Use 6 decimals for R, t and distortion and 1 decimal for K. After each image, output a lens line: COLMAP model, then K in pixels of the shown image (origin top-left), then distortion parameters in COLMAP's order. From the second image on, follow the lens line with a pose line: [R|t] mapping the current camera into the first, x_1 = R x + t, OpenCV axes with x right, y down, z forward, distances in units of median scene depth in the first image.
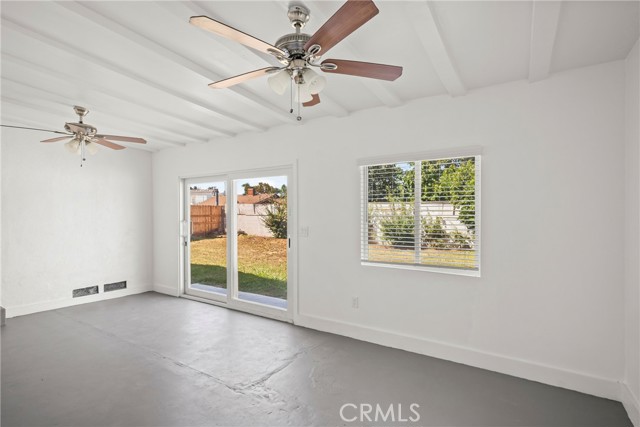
lens RADIAL K [[320.2, 0, 320.4], [0, 320.2, 213.4], [0, 0, 1]] dist [-0.006945, 0.000124]
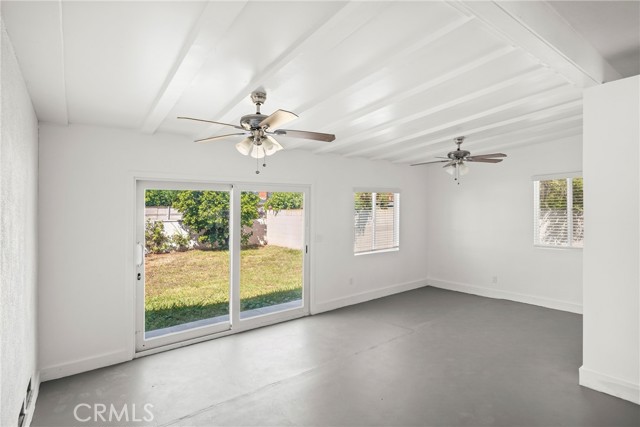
lens RADIAL K [[320.2, 0, 320.8], [0, 320.2, 211.9], [0, 0, 1]] dist [-0.006945, 0.000124]
pose [[0.342132, -0.009855, 0.939600, -1.093393], [0.011679, 0.999912, 0.006235, -0.049295], [-0.939579, 0.008840, 0.342217, 0.486954]]
